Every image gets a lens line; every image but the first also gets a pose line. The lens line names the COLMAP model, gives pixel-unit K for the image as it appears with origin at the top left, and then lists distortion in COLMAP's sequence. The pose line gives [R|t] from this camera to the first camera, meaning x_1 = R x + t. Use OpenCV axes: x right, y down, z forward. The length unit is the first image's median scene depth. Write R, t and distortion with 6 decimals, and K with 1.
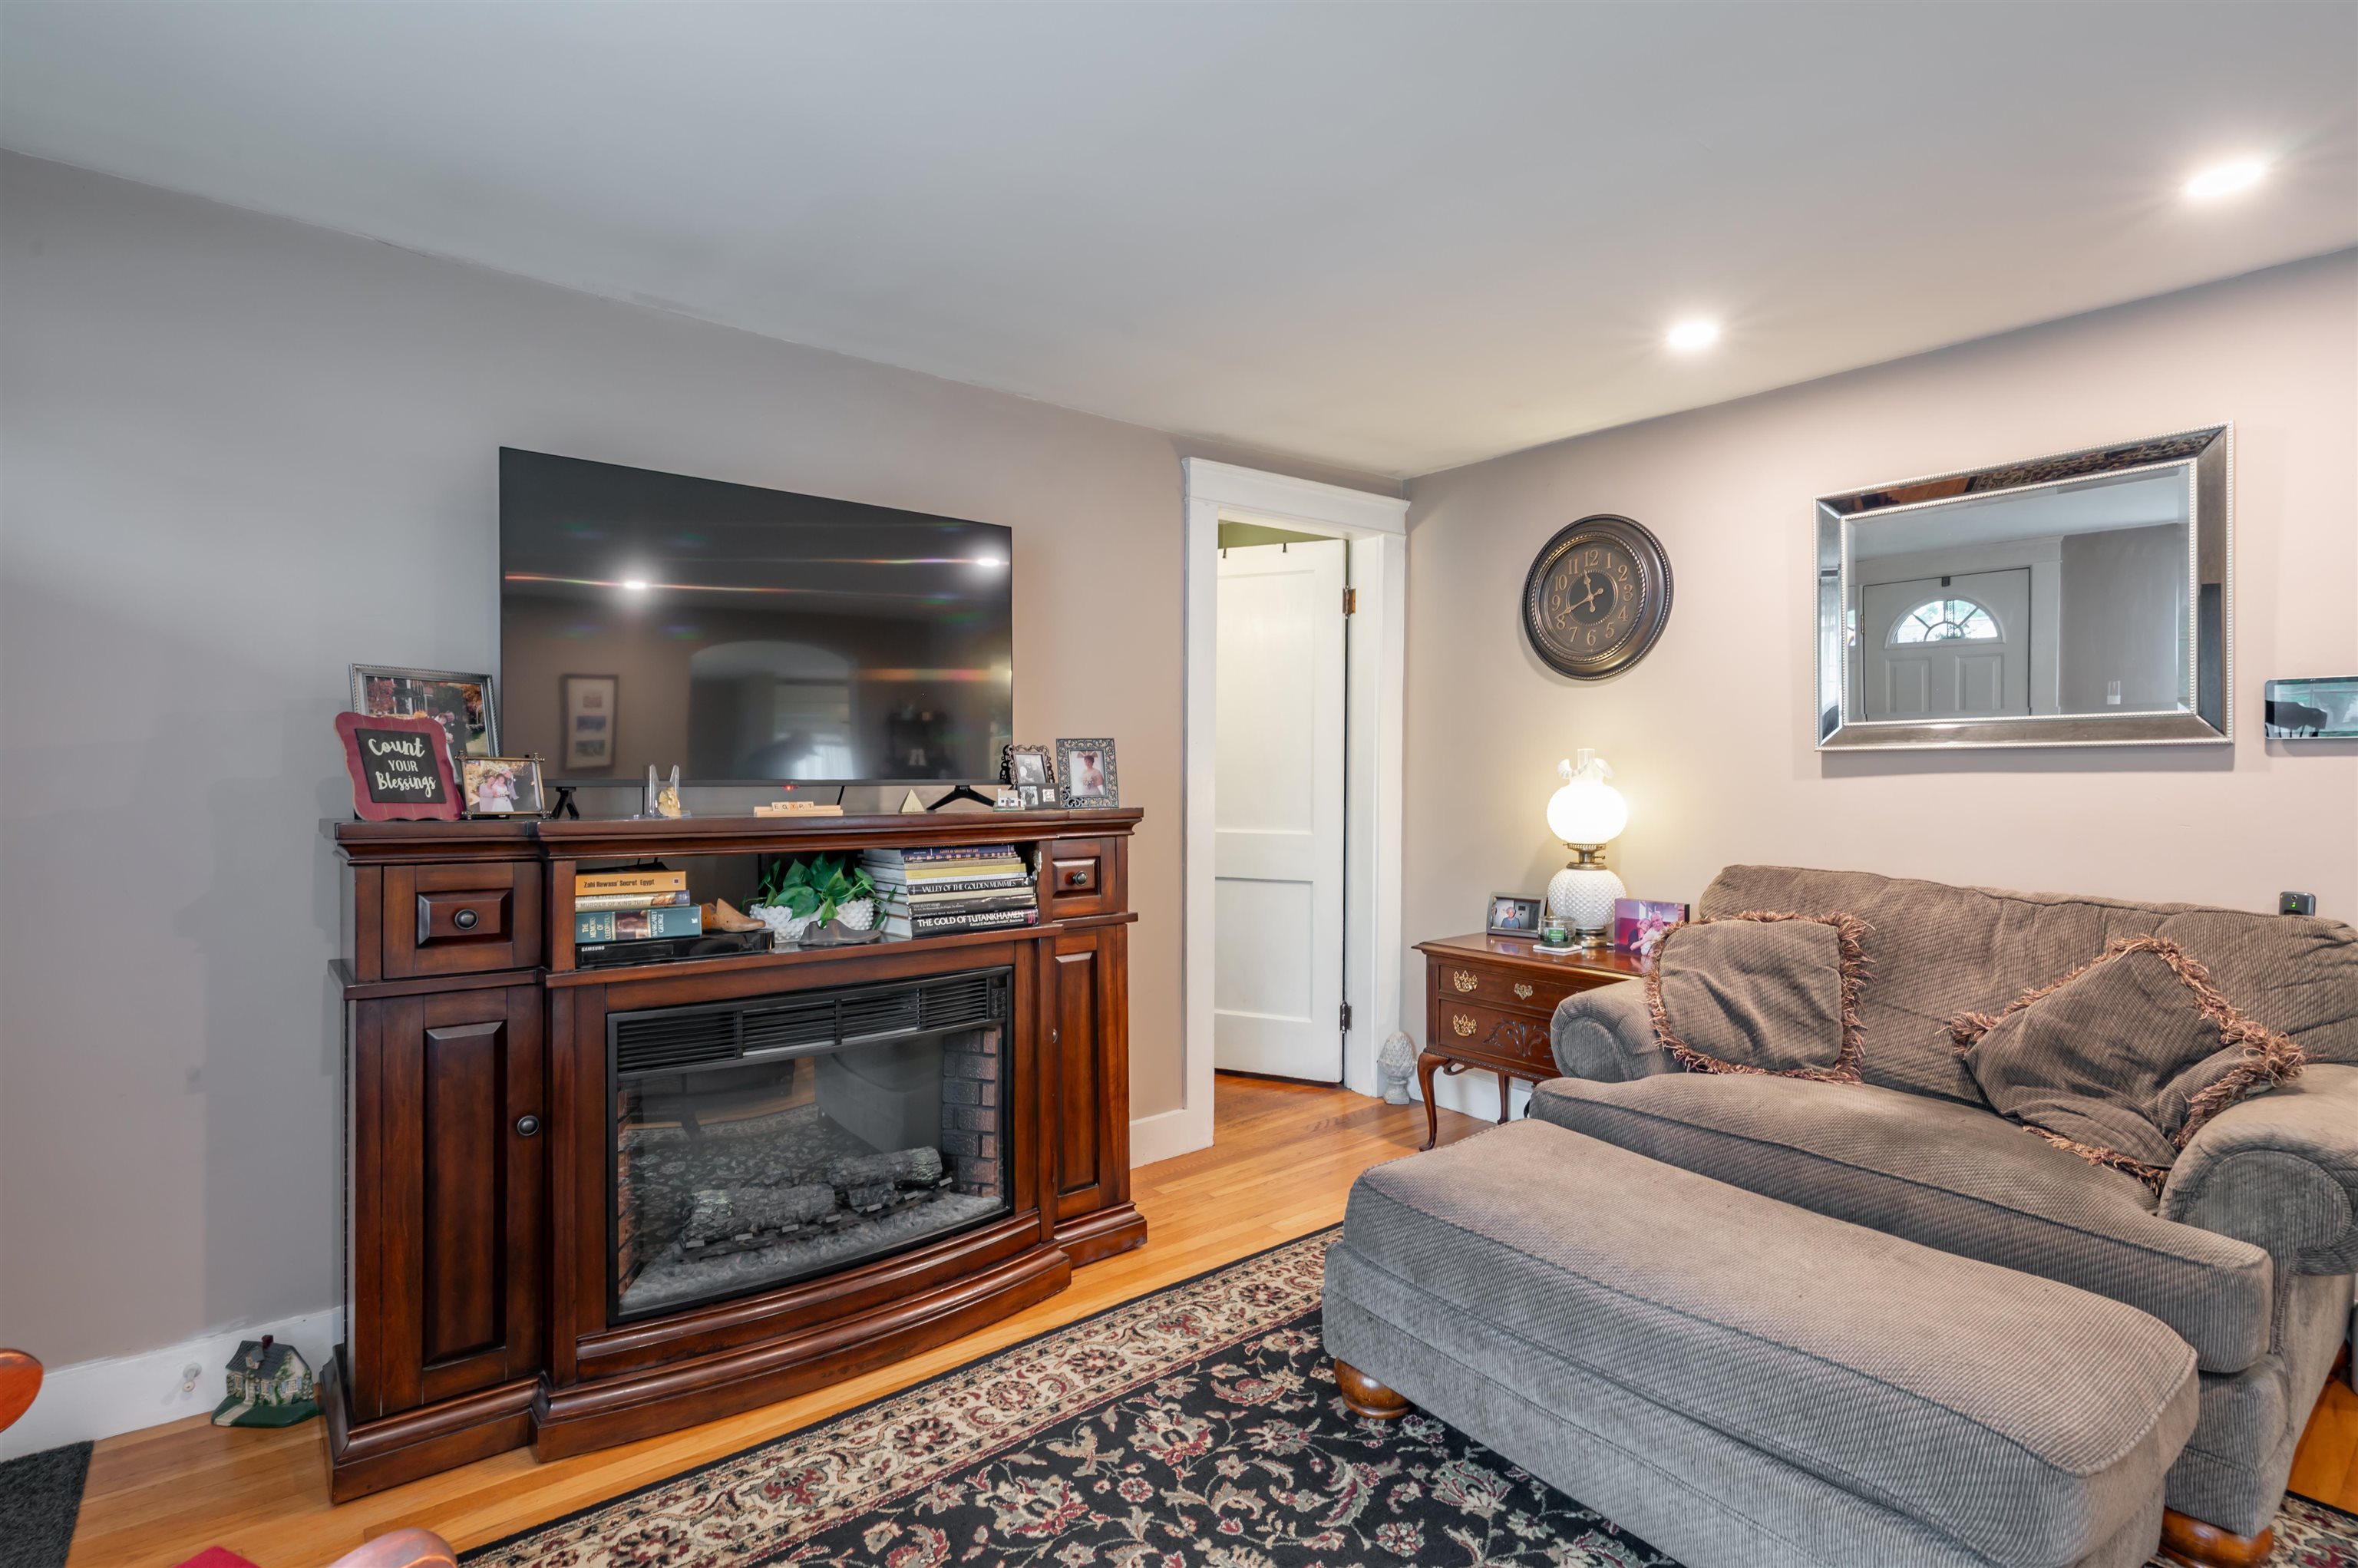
lens RADIAL K [[1157.4, 0, 1185.5], [0, 1157.4, 779.1], [0, 0, 1]] dist [-0.003405, 0.000954]
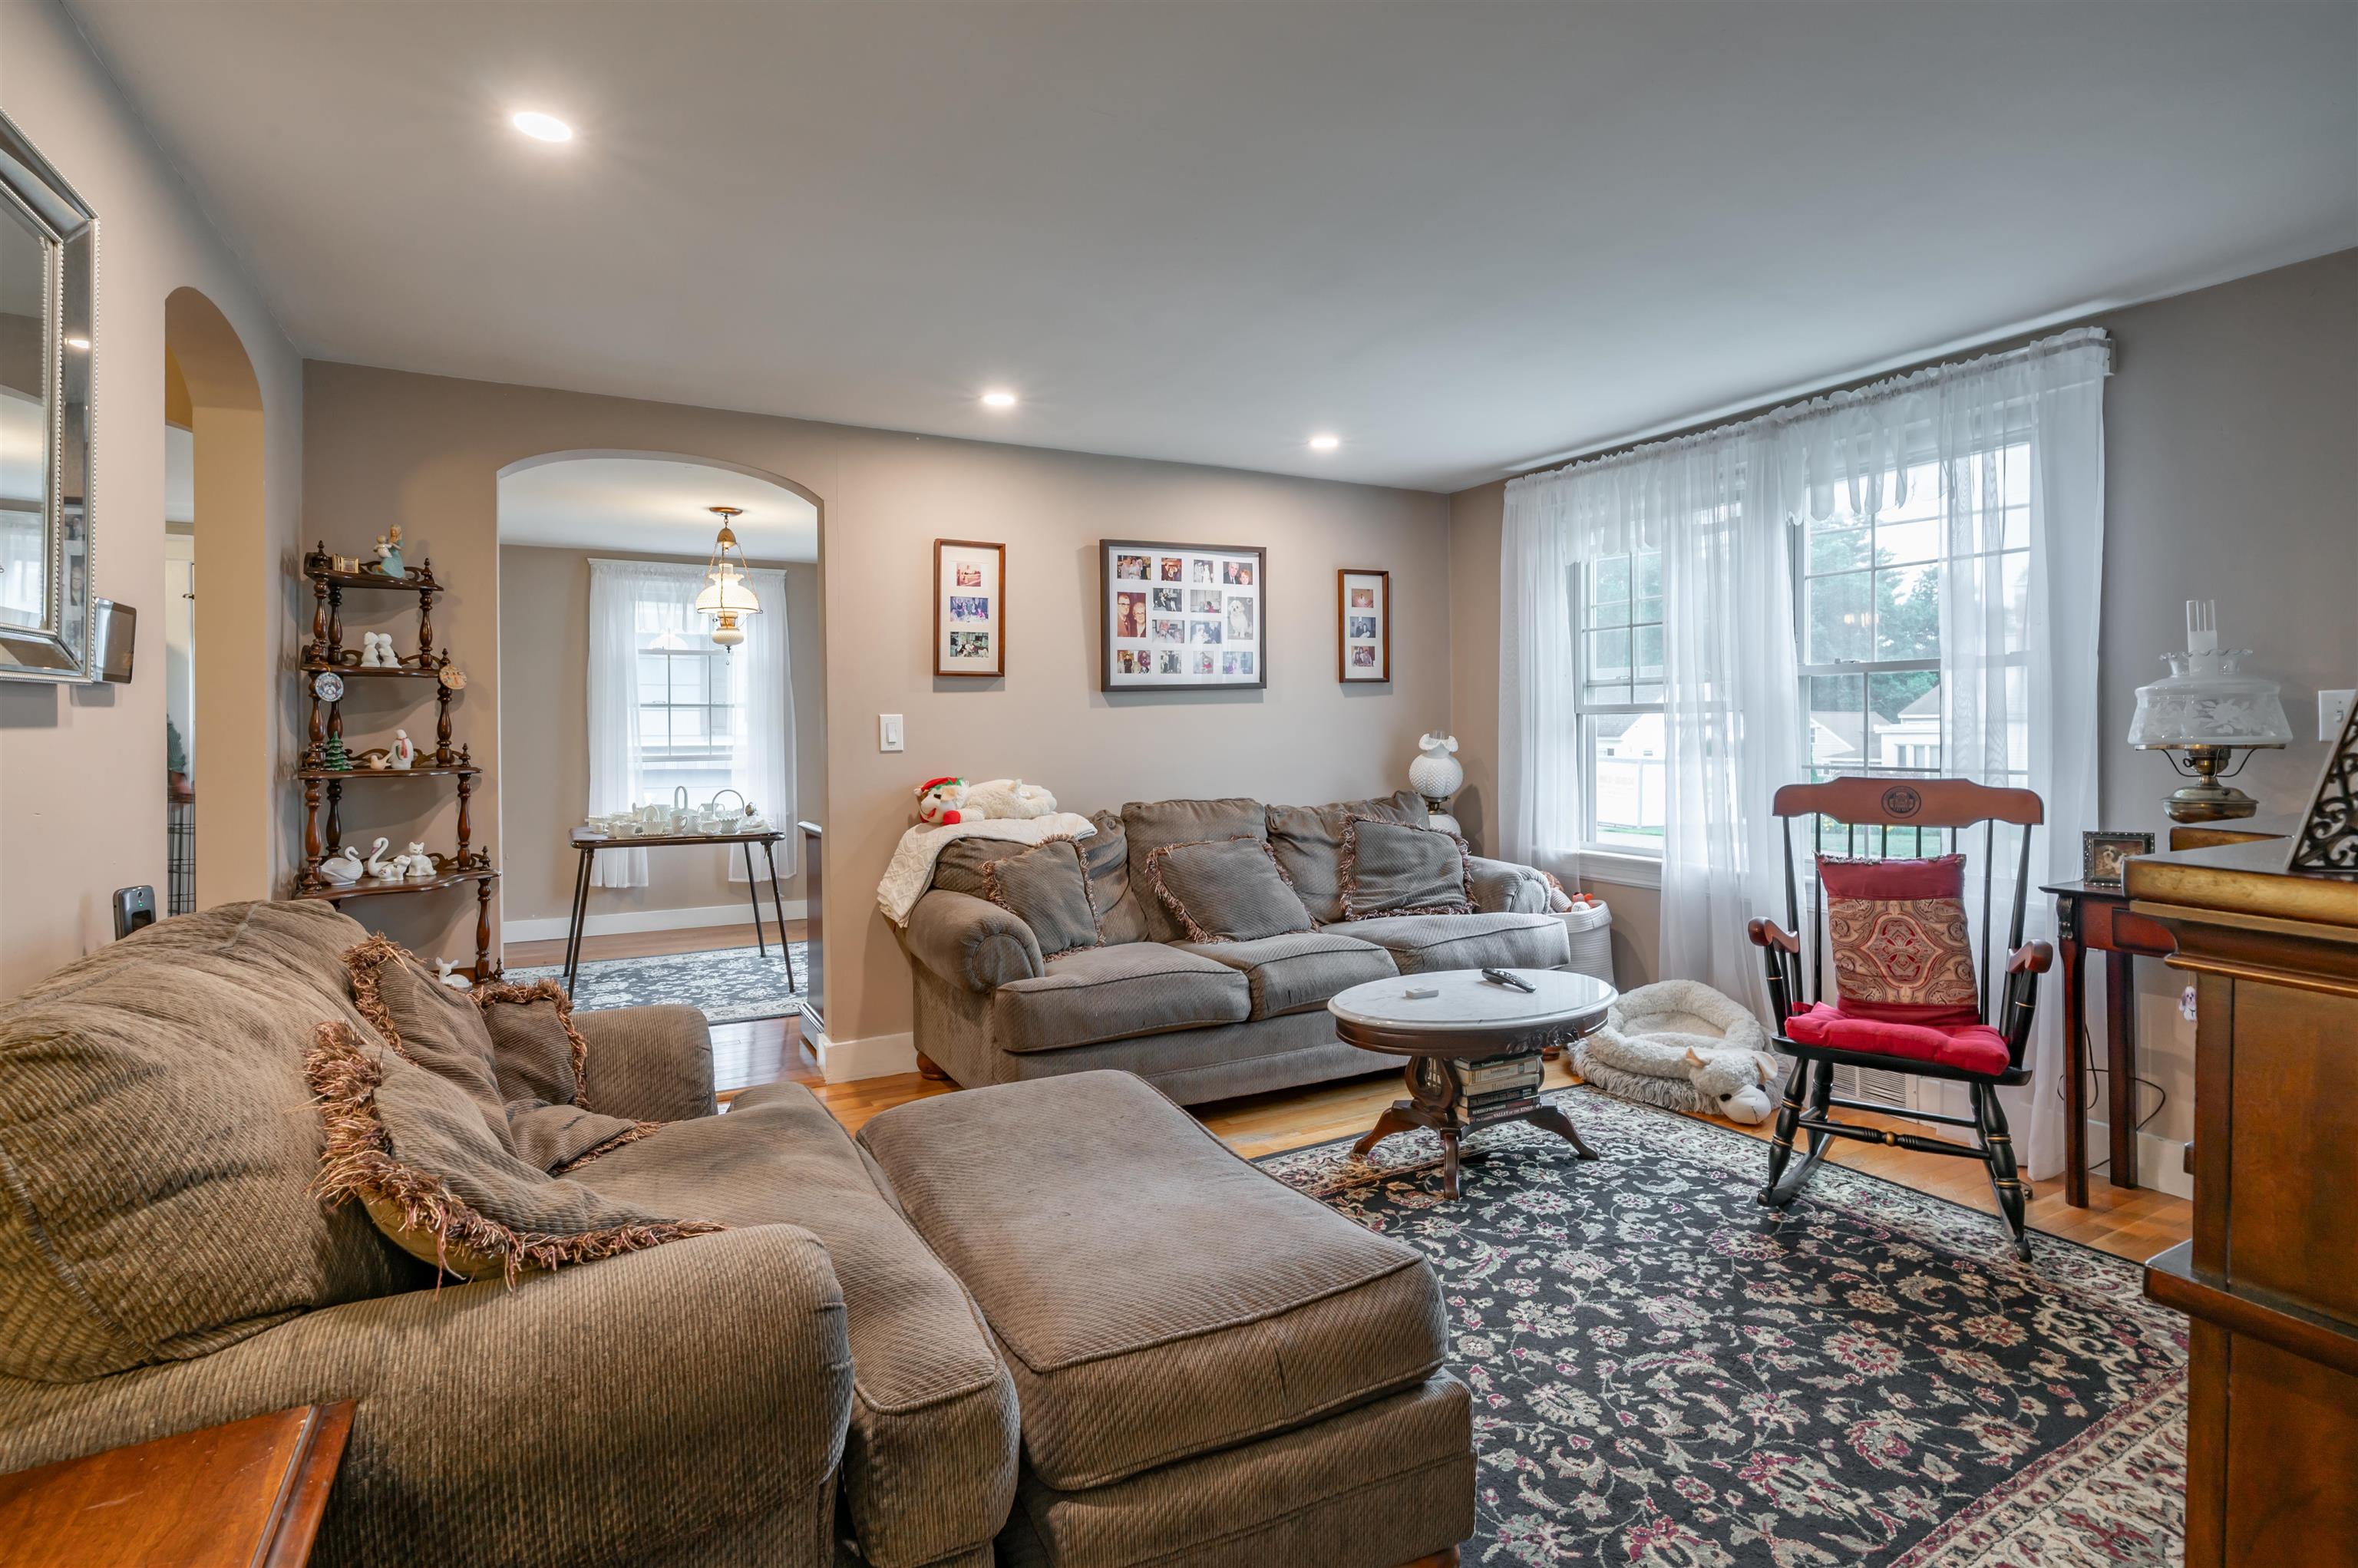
lens RADIAL K [[1151.3, 0, 1164.5], [0, 1151.3, 735.5], [0, 0, 1]] dist [-0.001831, 0.001240]
pose [[-0.979293, -0.002217, 0.202436, 0.174432], [0.001354, 0.999846, 0.017502, -0.010577], [-0.202444, 0.017414, -0.979139, 1.832304]]
